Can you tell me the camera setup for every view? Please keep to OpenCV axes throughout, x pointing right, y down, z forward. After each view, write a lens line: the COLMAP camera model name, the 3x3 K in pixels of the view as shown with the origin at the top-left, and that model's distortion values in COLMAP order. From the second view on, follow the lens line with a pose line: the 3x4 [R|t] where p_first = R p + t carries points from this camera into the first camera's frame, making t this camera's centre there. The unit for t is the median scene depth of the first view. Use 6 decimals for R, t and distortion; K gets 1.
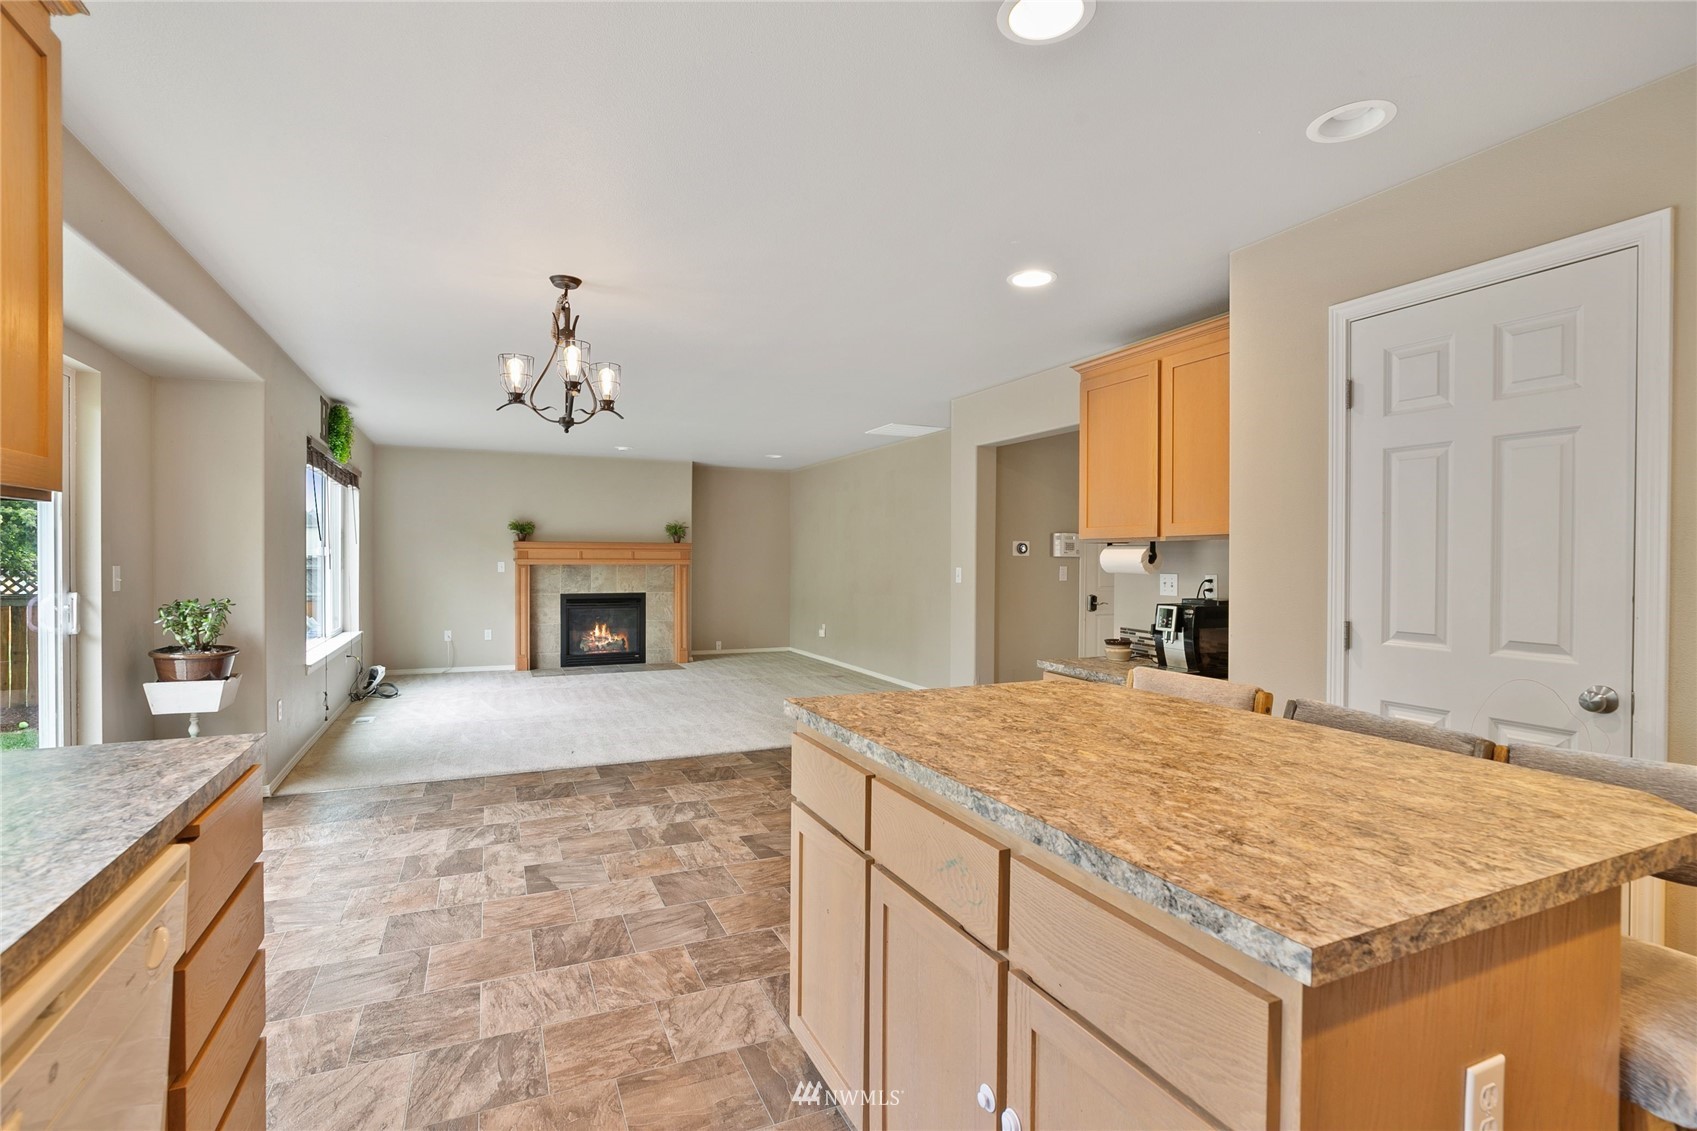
lens RADIAL K [[791.1, 0, 848.9], [0, 791.1, 563.5], [0, 0, 1]] dist [-0.019023, 0.000128]
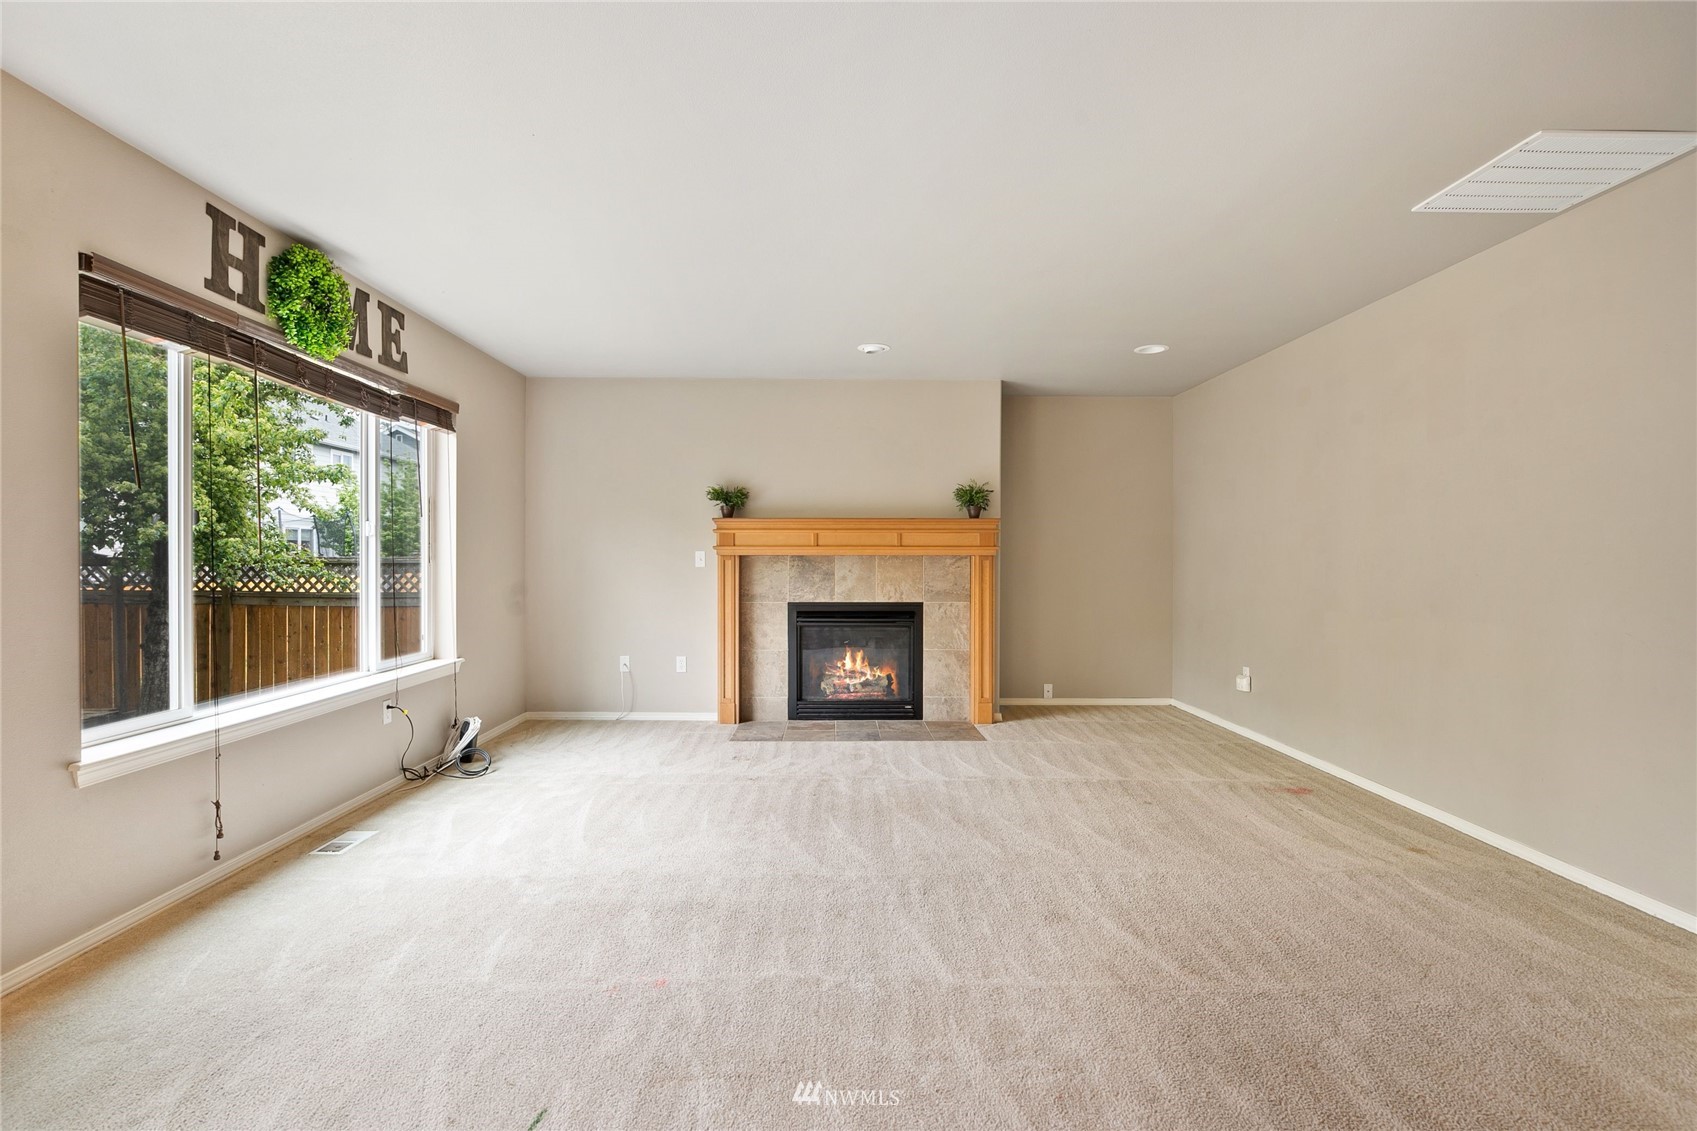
lens RADIAL K [[791.1, 0, 849.3], [0, 791.1, 562.4], [0, 0, 1]] dist [-0.019023, 0.000128]
pose [[0.911127, -0.002764, -0.412117, -0.061113], [0.001097, 0.999990, -0.004282, 0.009476], [0.412124, 0.003449, 0.911121, 0.436722]]
